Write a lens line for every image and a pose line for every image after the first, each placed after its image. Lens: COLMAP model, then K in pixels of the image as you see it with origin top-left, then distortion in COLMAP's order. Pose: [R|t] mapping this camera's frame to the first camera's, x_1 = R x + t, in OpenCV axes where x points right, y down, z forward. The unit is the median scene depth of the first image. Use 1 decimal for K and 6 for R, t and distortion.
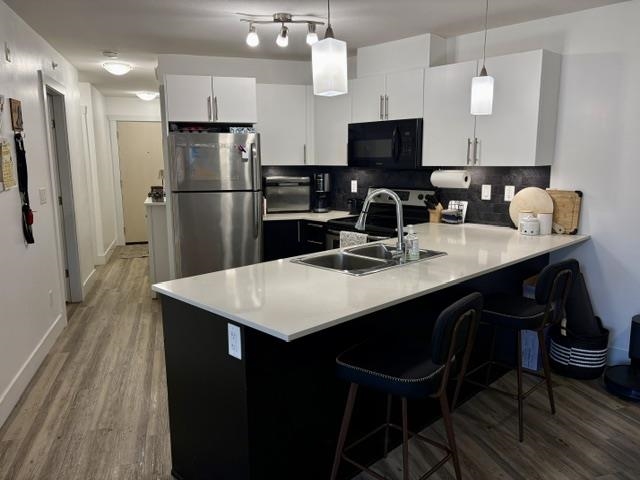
lens RADIAL K [[486.6, 0, 320.0], [0, 486.6, 240.0], [0, 0, 1]] dist [0.014083, -0.004188]
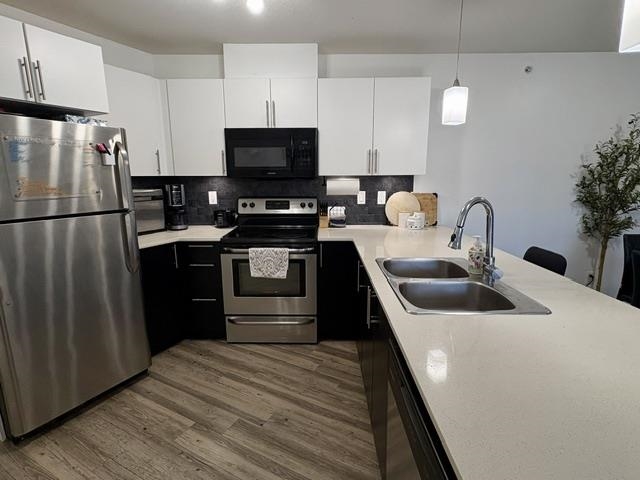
lens RADIAL K [[330.6, 0, 320.1], [0, 330.6, 240.9], [0, 0, 1]] dist [0.000178, 0.000071]
pose [[0.708753, -0.136486, 0.692128, -0.300722], [0.112982, 0.990403, 0.079609, -0.069950], [-0.696351, 0.021775, 0.717371, 0.503601]]
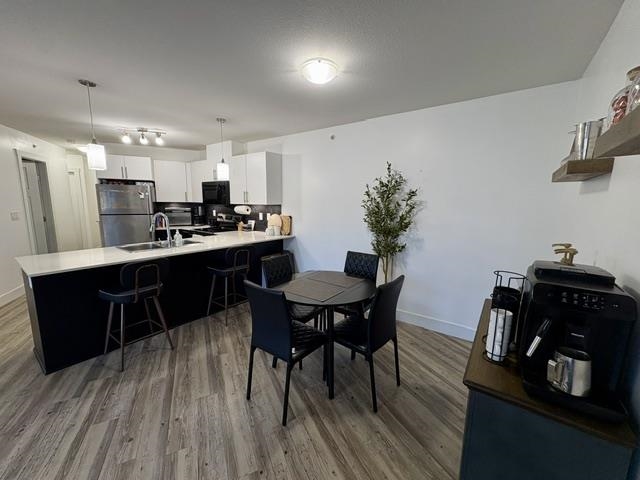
lens RADIAL K [[259.3, 0, 319.2], [0, 259.3, 241.9], [0, 0, 1]] dist [0.000771, 0.000207]
pose [[0.987830, -0.006020, 0.155420, 0.420065], [0.006629, 0.999972, -0.003400, 0.019581], [-0.155395, 0.004389, 0.987843, -0.161178]]
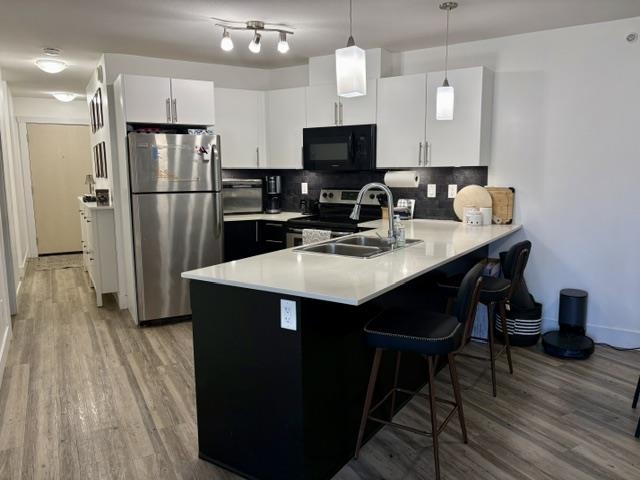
lens RADIAL K [[485.4, 0, 324.0], [0, 485.4, 240.5], [0, 0, 1]] dist [0.018863, -0.001513]
pose [[0.976414, -0.029998, 0.213813, -0.147950], [0.034289, 0.999278, -0.016389, 0.027398], [-0.213167, 0.023334, 0.976737, -0.042326]]
